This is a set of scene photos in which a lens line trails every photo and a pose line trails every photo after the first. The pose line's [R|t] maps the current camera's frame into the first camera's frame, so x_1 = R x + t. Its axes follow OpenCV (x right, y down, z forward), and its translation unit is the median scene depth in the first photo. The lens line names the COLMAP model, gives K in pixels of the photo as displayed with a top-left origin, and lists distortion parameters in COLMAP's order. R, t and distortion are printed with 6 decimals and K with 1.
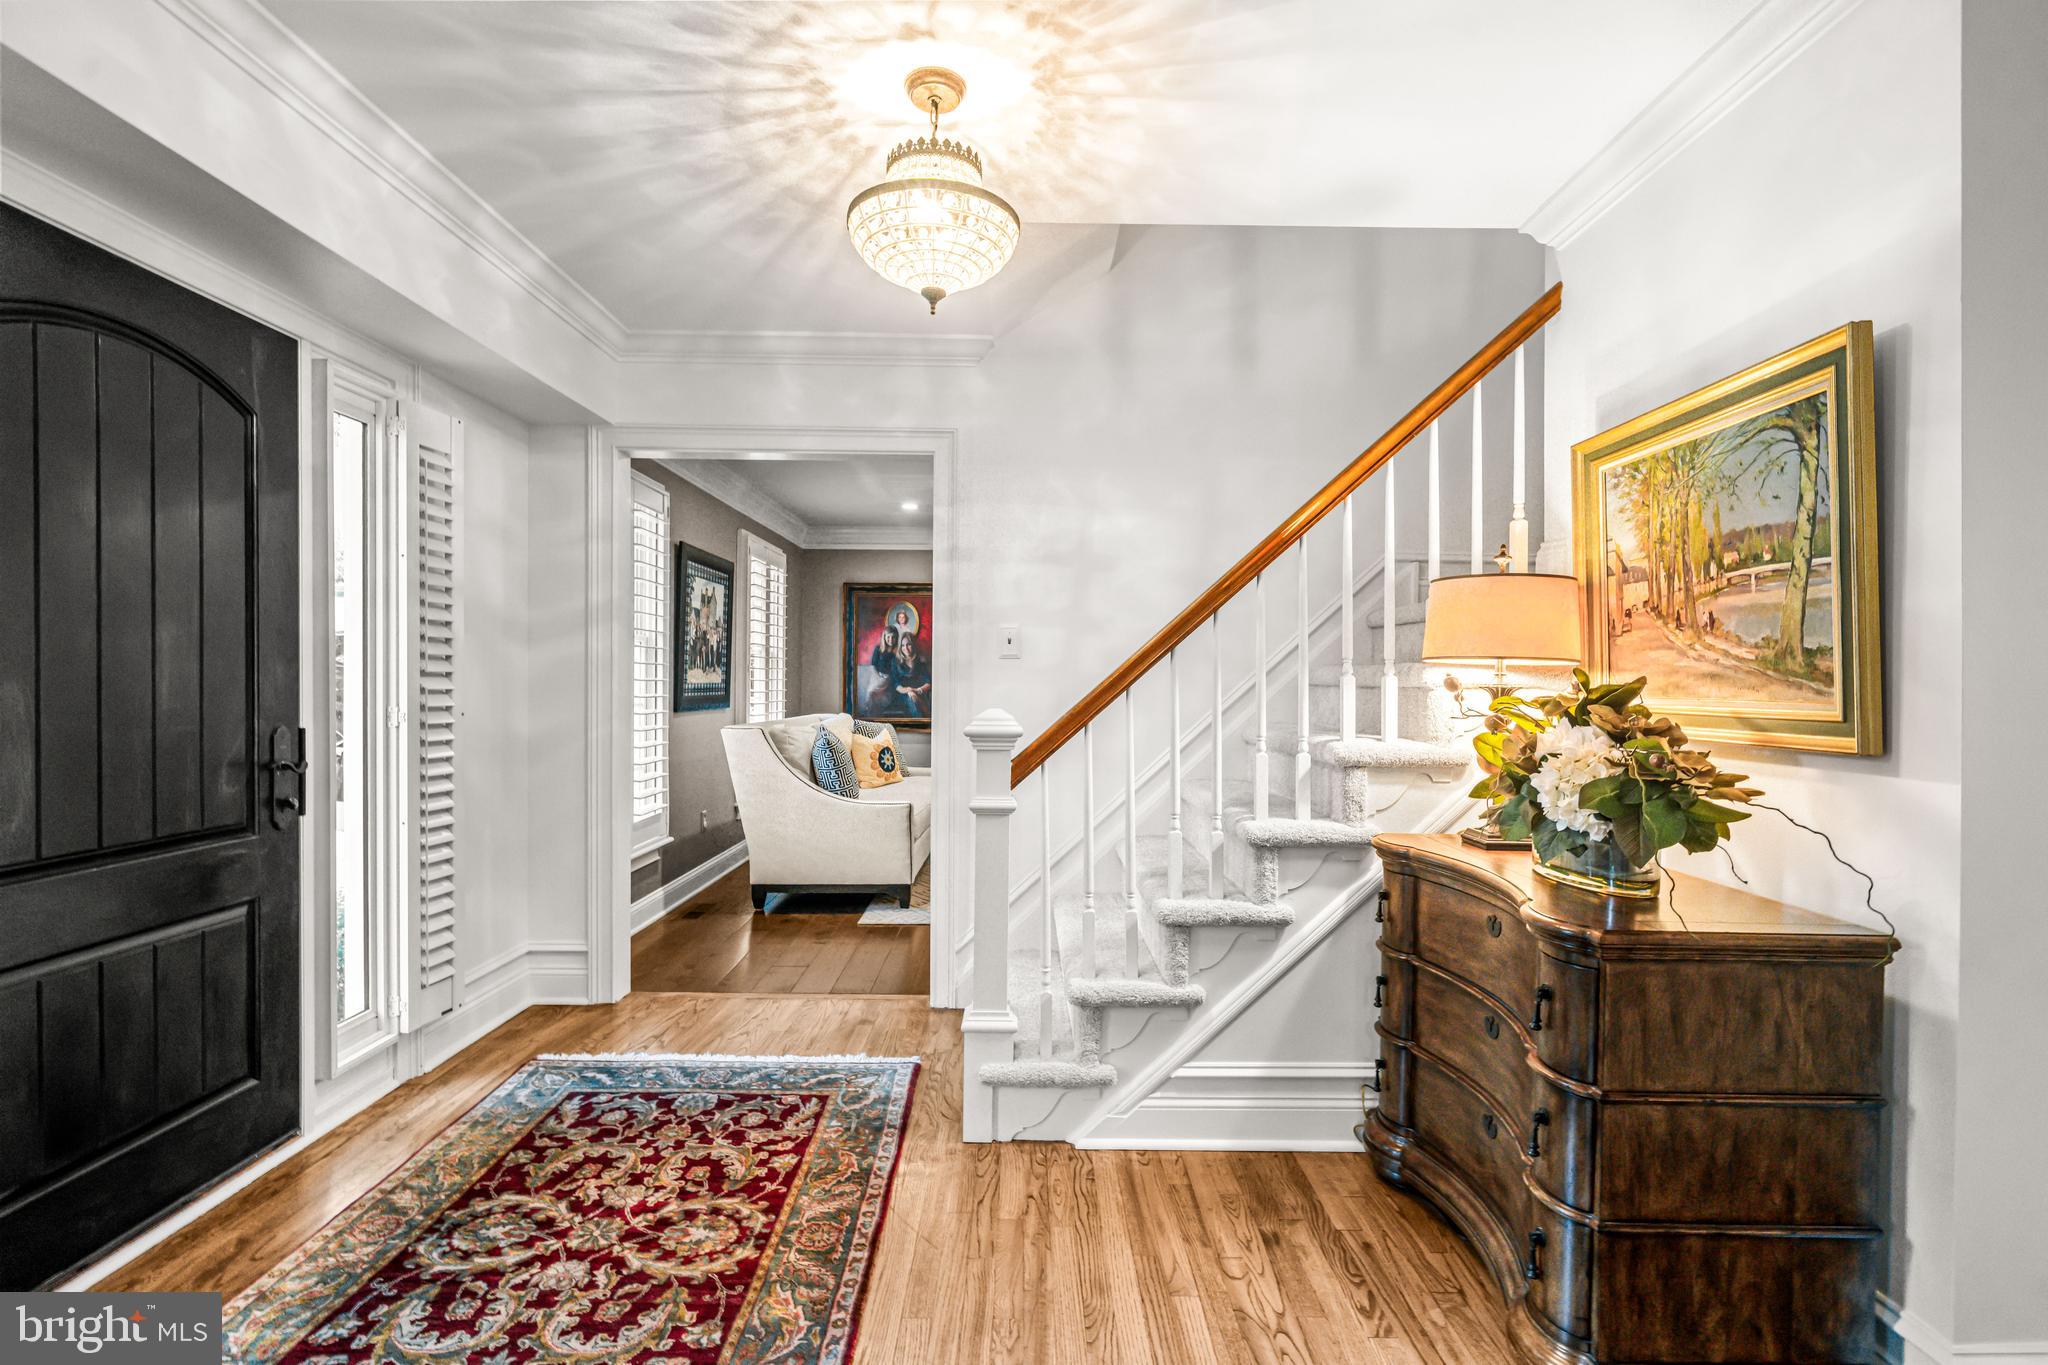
lens RADIAL K [[965.0, 0, 1016.3], [0, 965.0, 680.5], [0, 0, 1]] dist [0.003458, -0.000188]
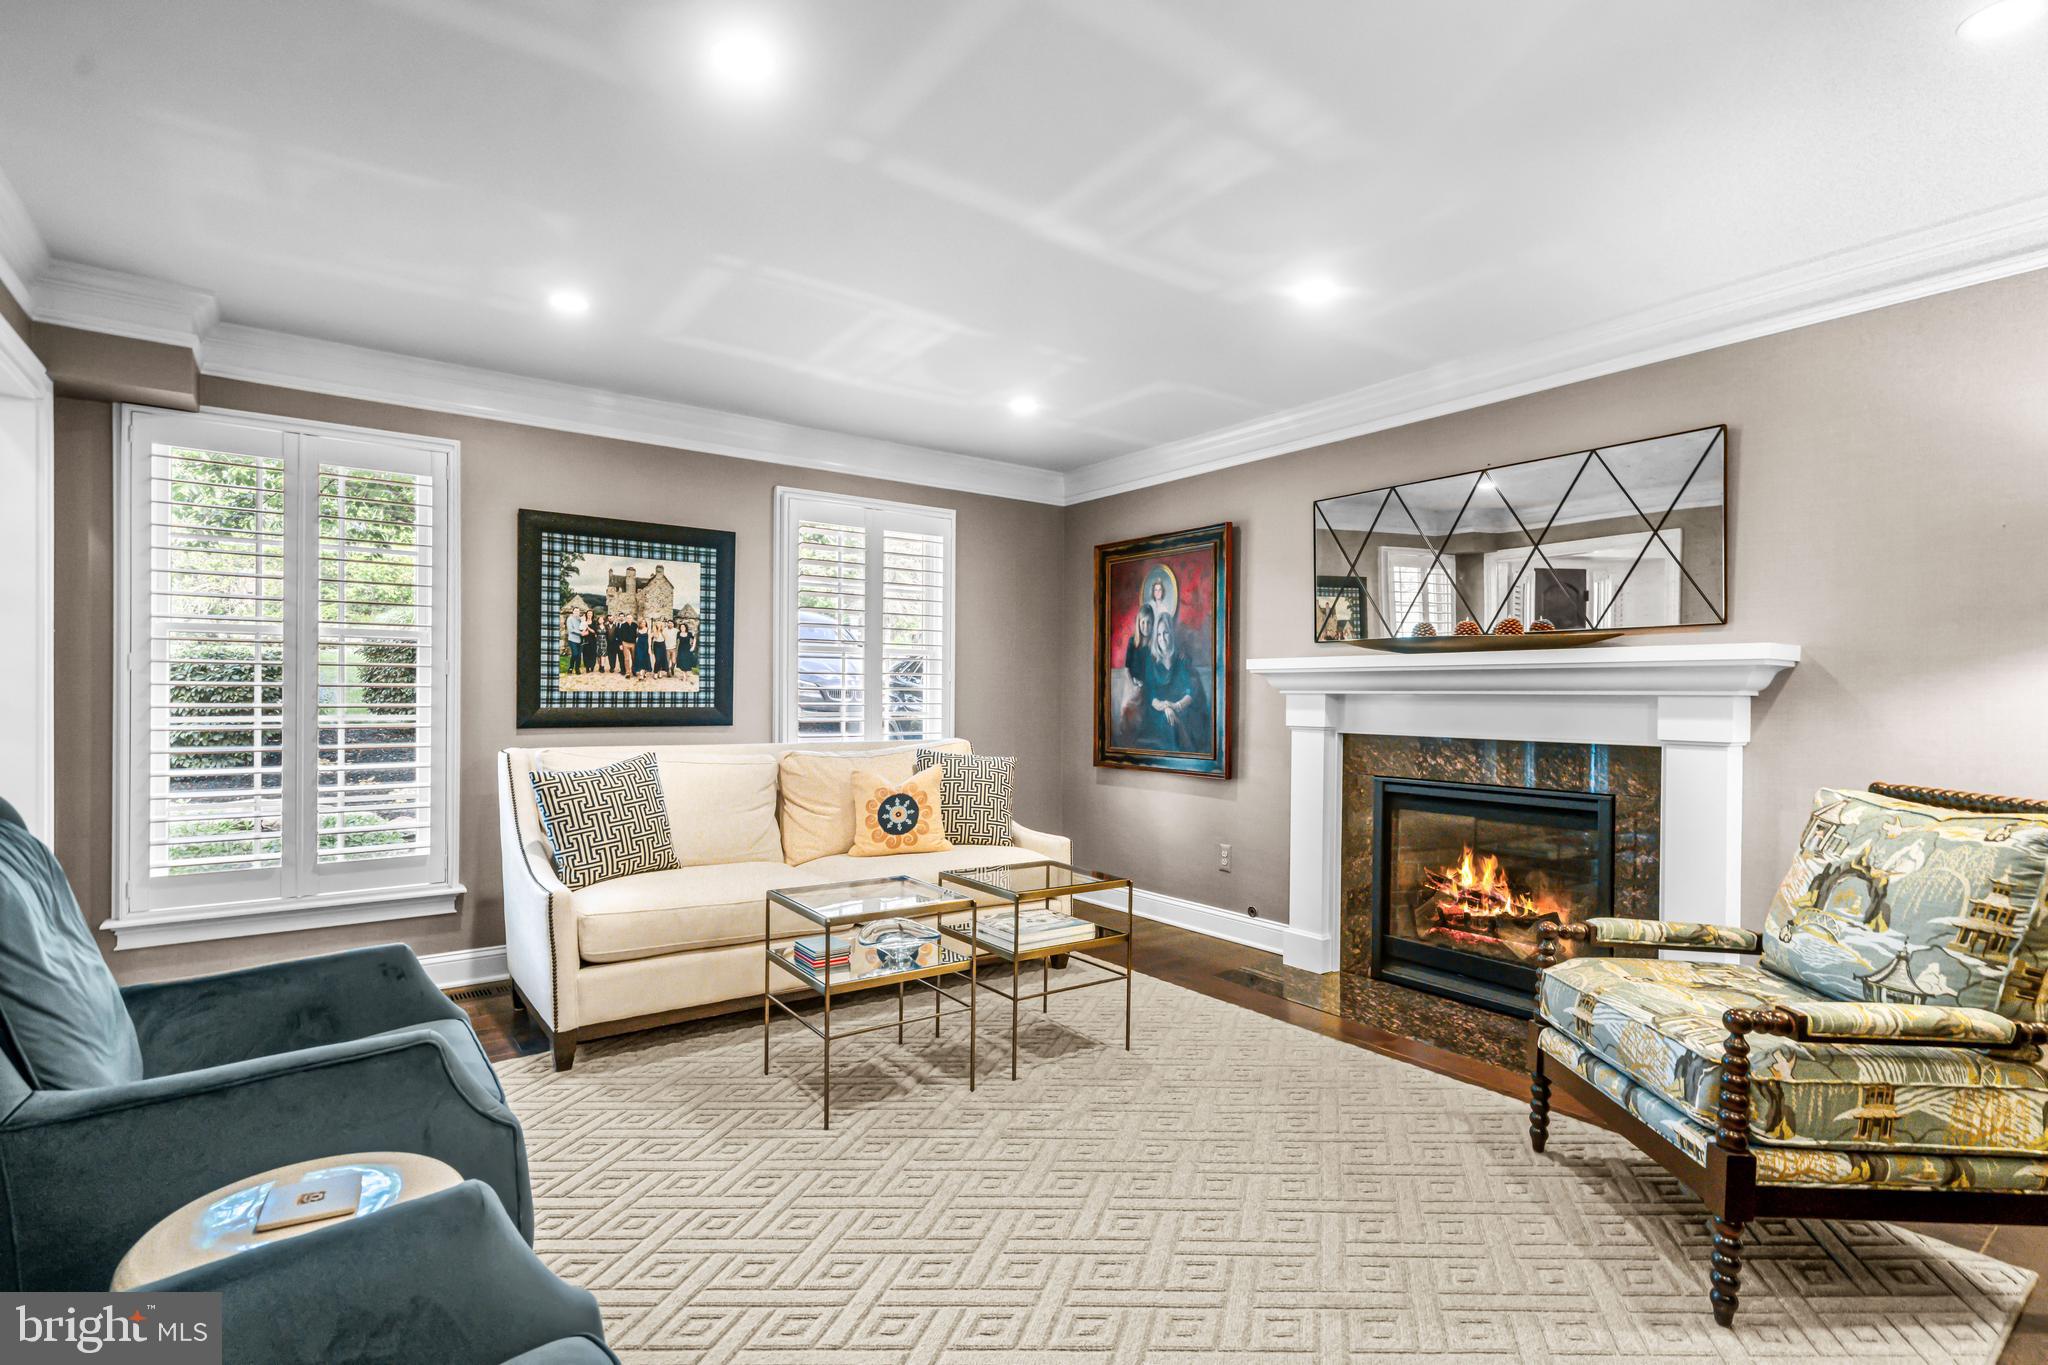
lens RADIAL K [[965.0, 0, 1018.1], [0, 965.0, 696.2], [0, 0, 1]] dist [0.003458, -0.000188]
pose [[0.590714, -0.001818, -0.806879, 0.334841], [-0.001152, 0.999995, -0.003097, 0.005905], [0.806881, 0.002759, 0.590708, 0.557170]]
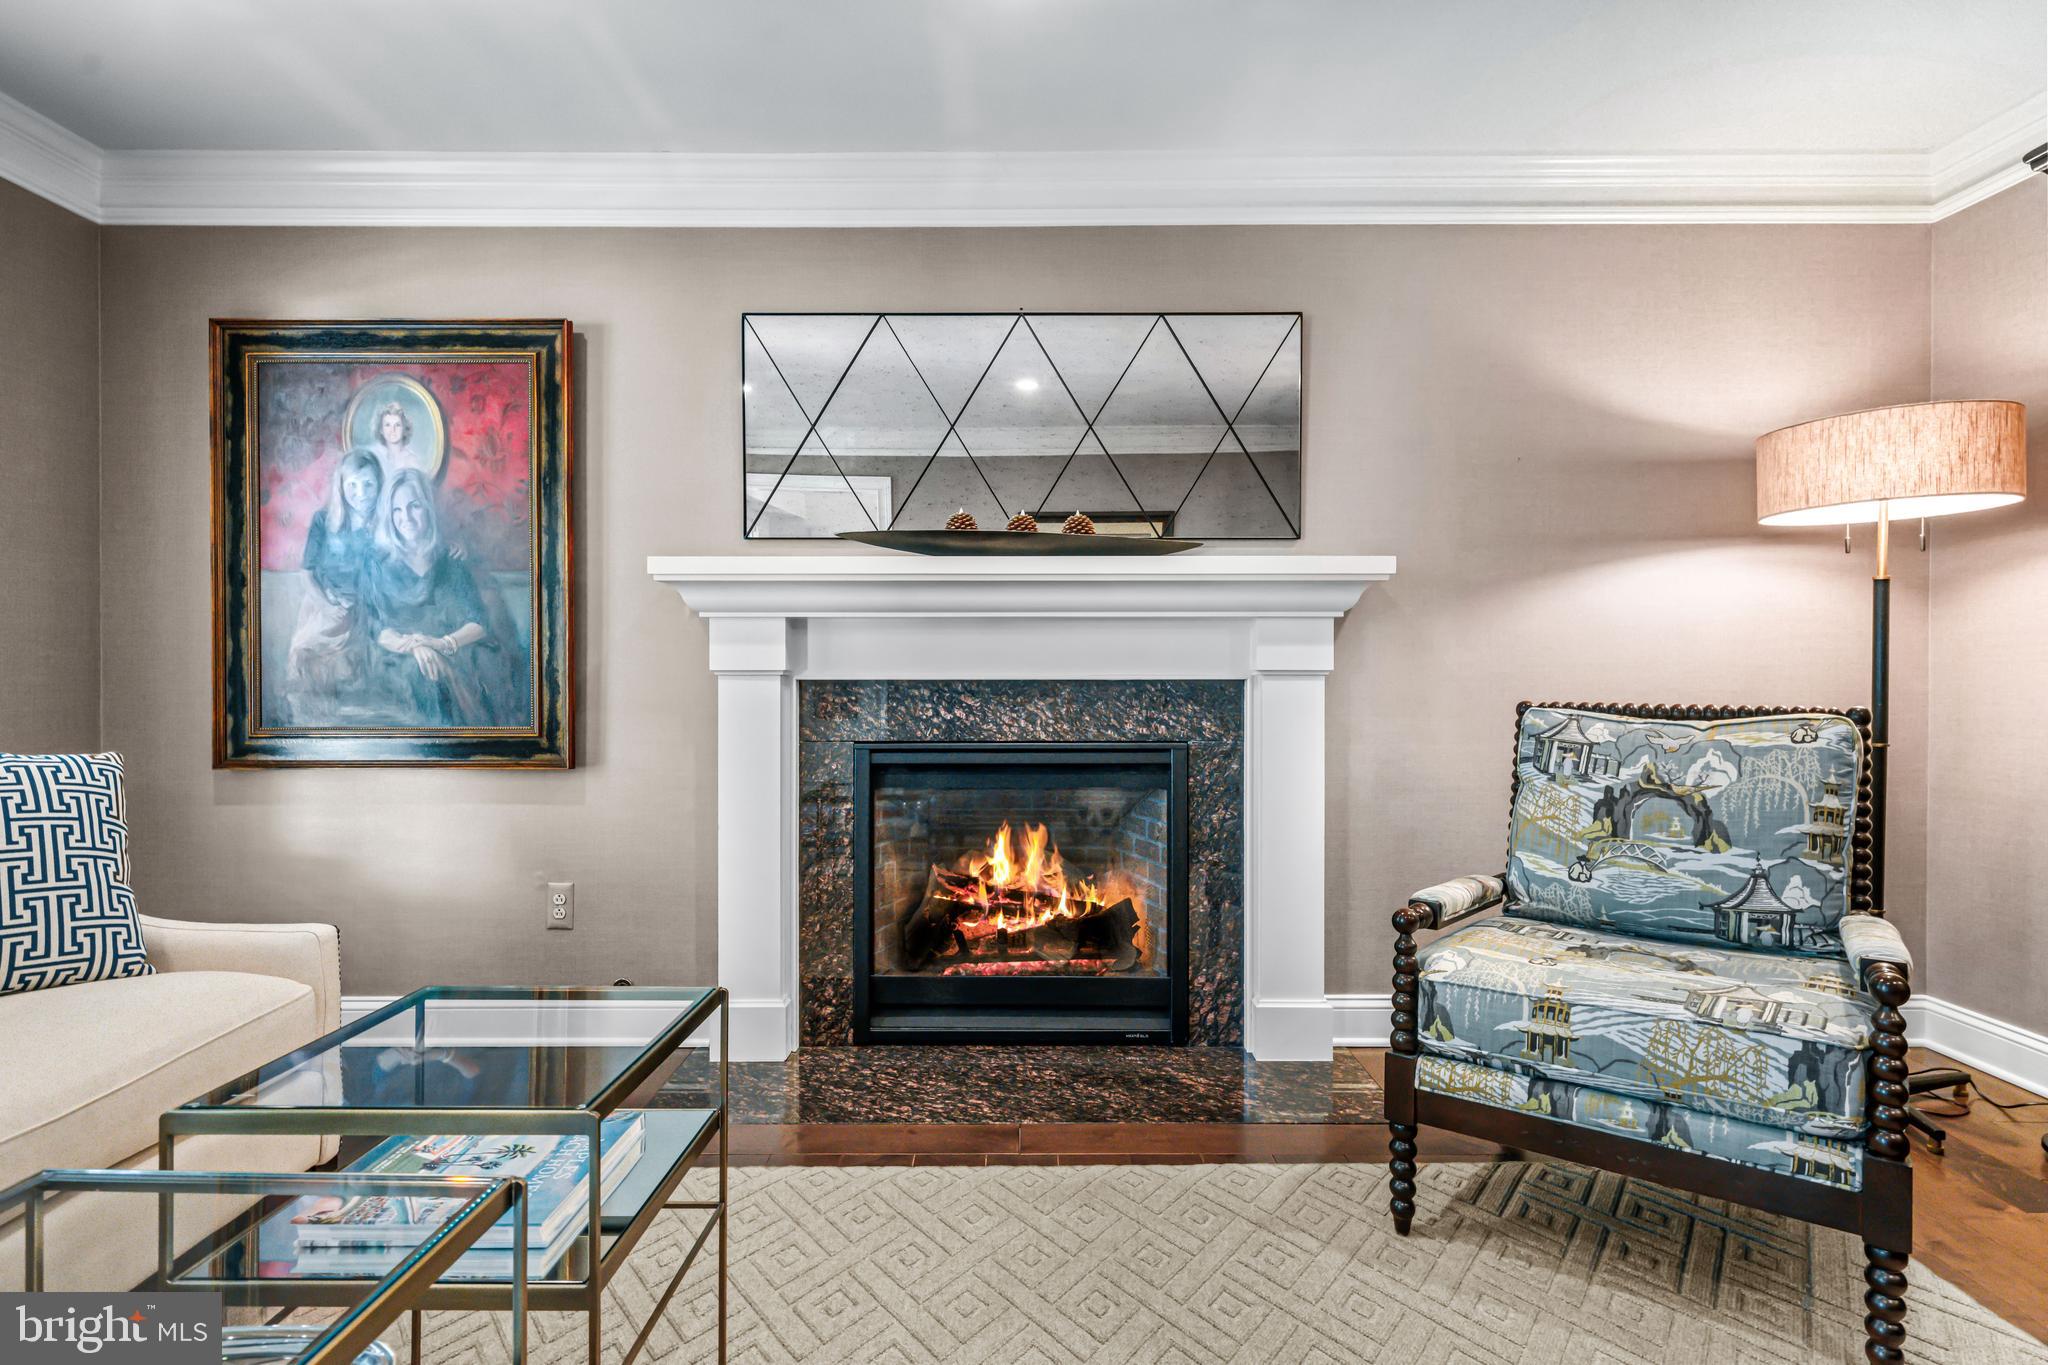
lens RADIAL K [[1070.0, 0, 1019.5], [0, 1070.0, 674.9], [0, 0, 1]] dist [0.004773, 0.001400]
pose [[0.999963, -0.008101, 0.002729, 0.096400], [0.008094, 0.999963, 0.002917, 0.021566], [-0.002753, -0.002895, 0.999992, 0.630488]]
